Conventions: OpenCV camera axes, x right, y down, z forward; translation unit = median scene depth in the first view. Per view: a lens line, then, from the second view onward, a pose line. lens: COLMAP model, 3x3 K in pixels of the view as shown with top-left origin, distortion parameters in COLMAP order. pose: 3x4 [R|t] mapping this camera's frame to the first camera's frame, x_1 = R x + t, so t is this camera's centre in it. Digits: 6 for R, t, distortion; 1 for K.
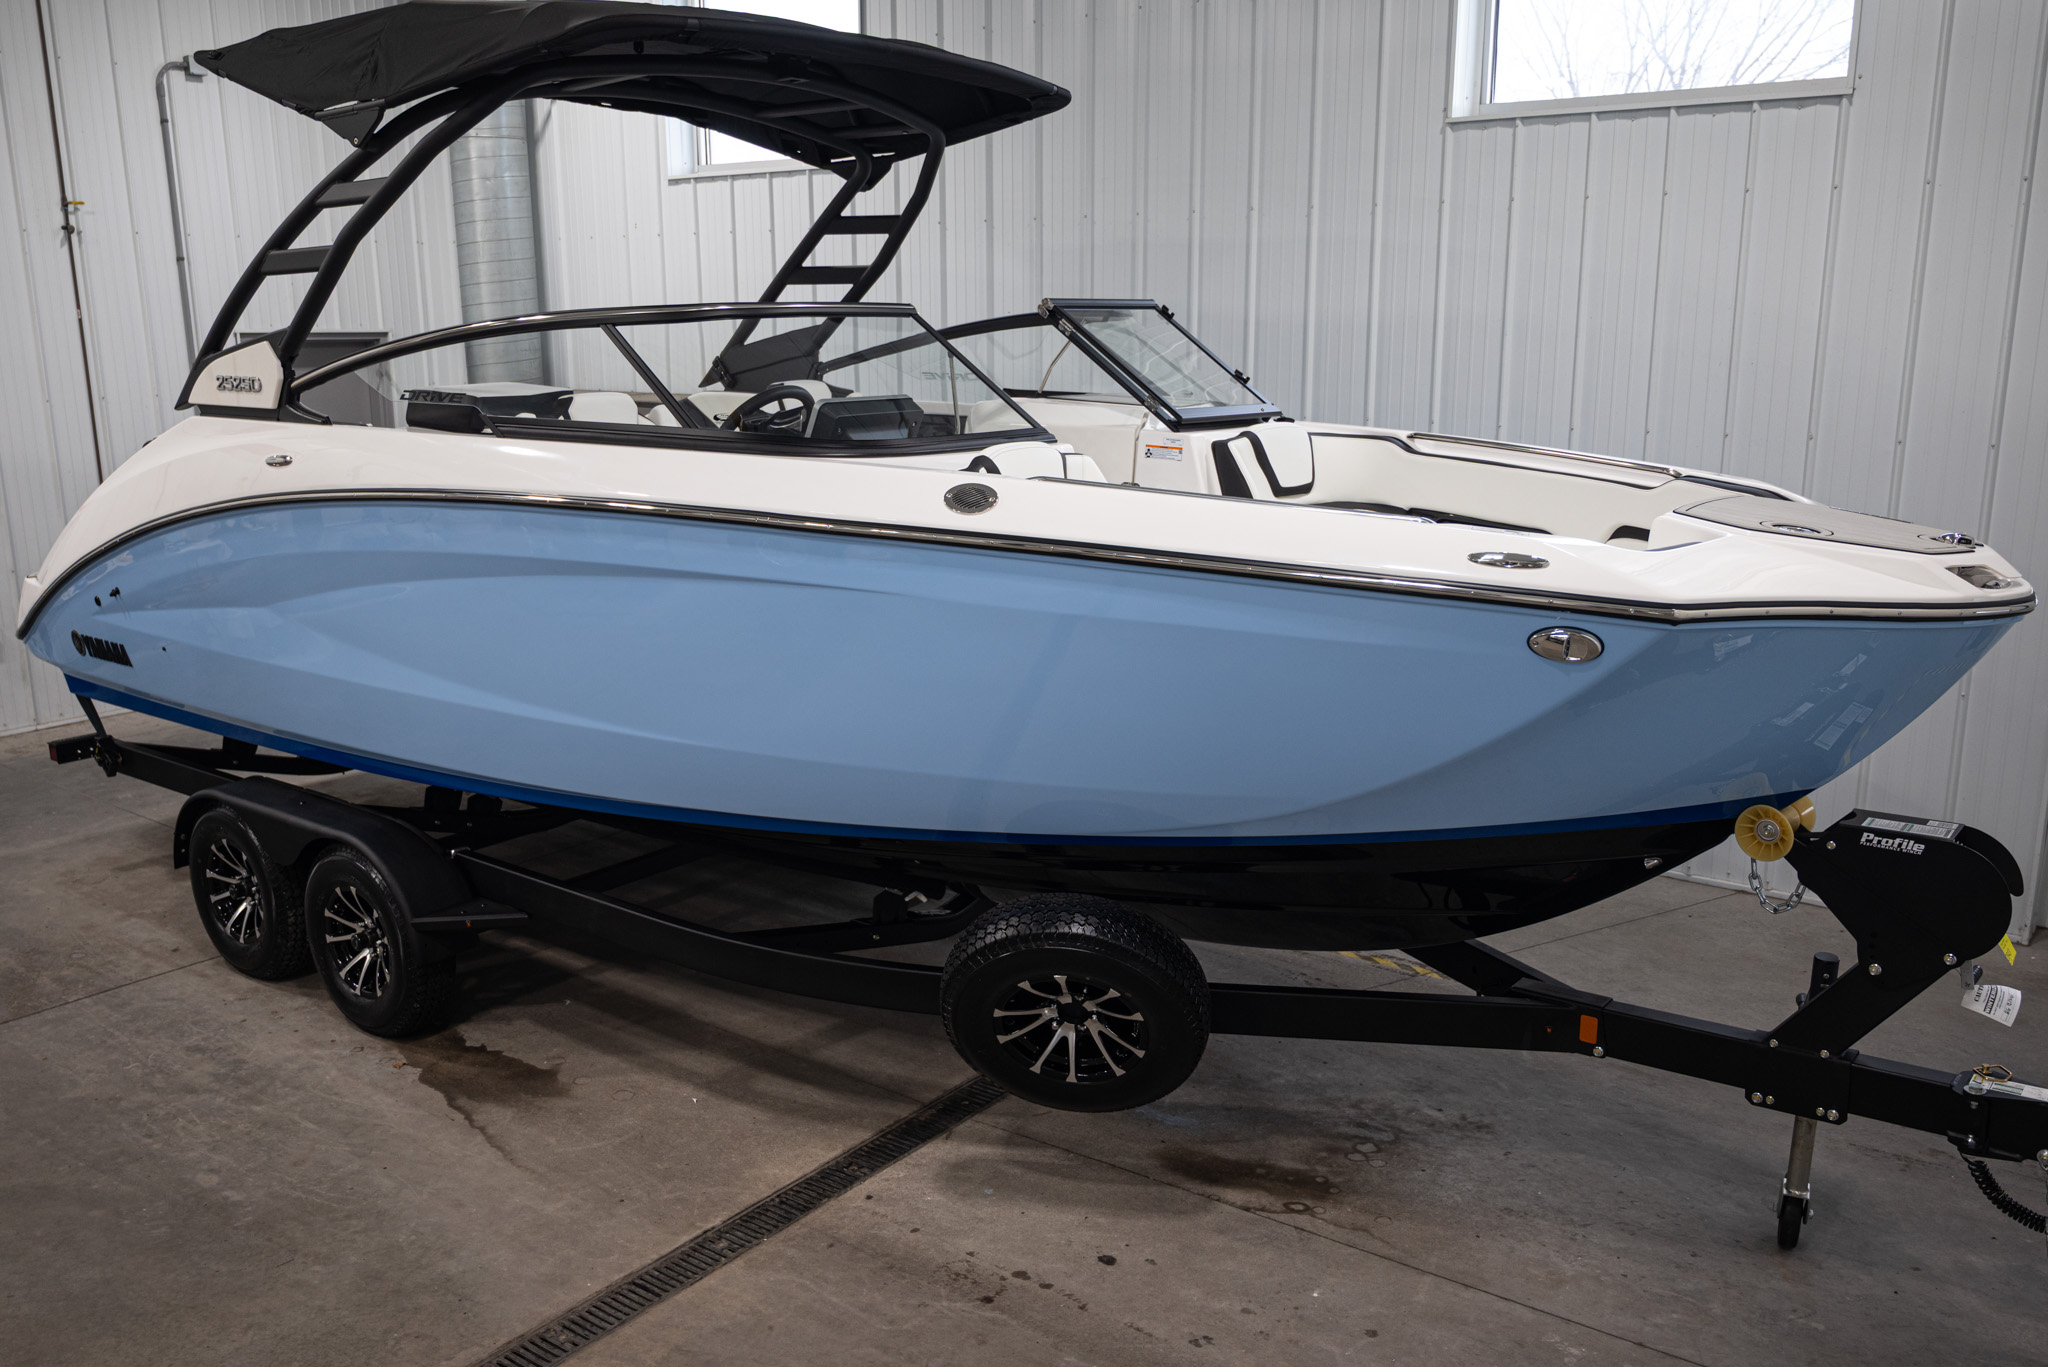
lens RADIAL K [[1722.9, 0, 1015.3], [0, 1722.9, 690.0], [0, 0, 1]] dist [-0.002017, 0.001750]
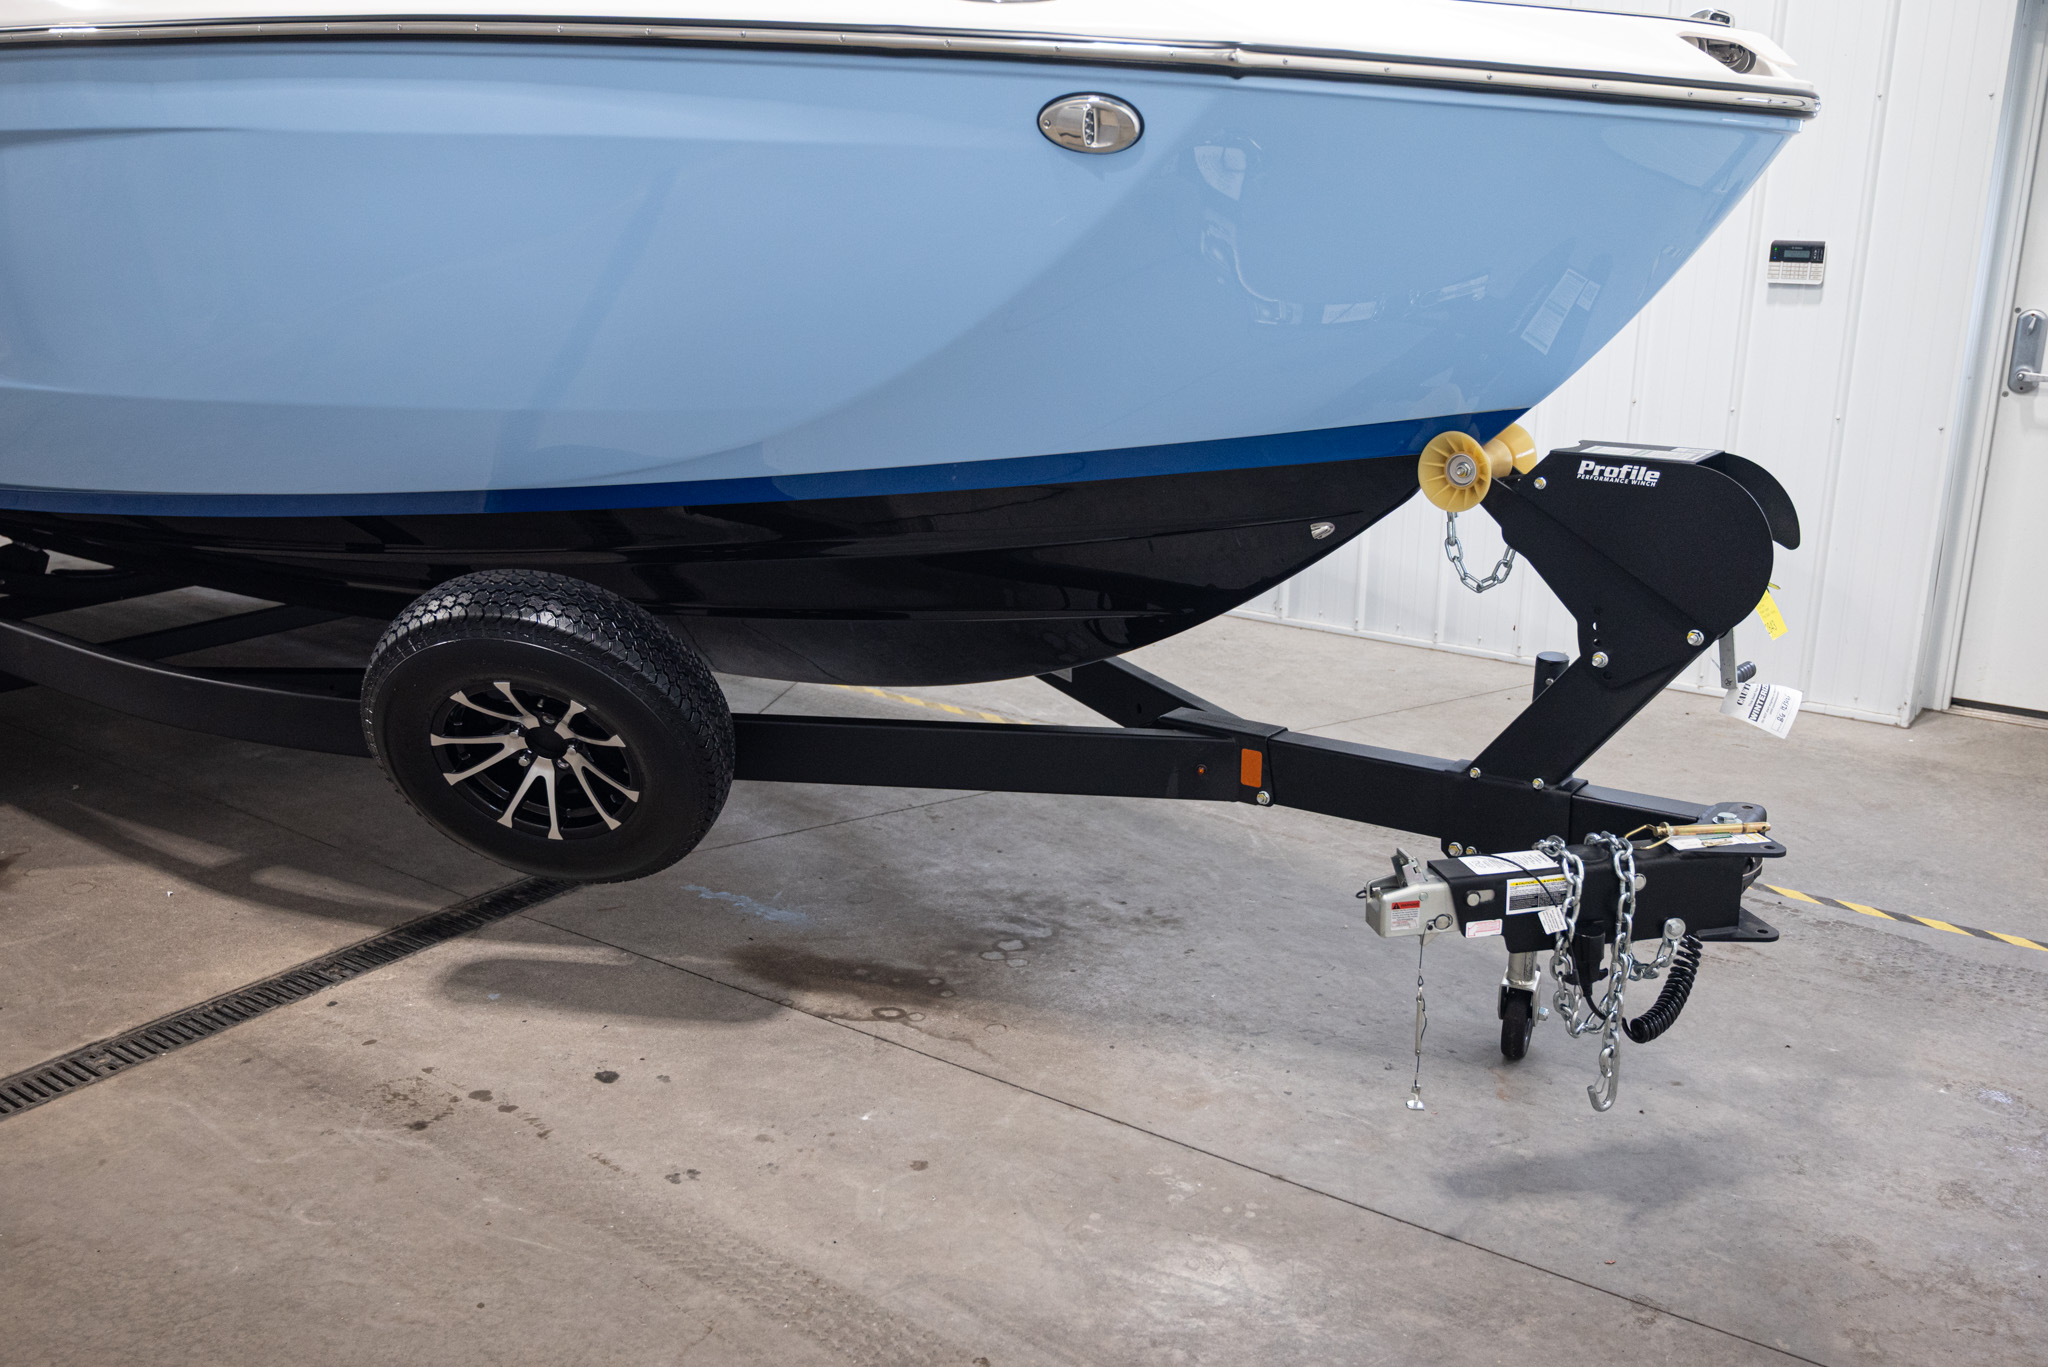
lens RADIAL K [[1799.8, 0, 1024.0], [0, 1799.8, 683.5], [0, 0, 1]] dist [-0.005547, 0.008329]
pose [[0.999731, 0.002654, 0.023055, 0.217075], [-0.003985, 0.998315, 0.057882, 0.116210], [-0.022862, -0.057958, 0.998057, 0.231056]]
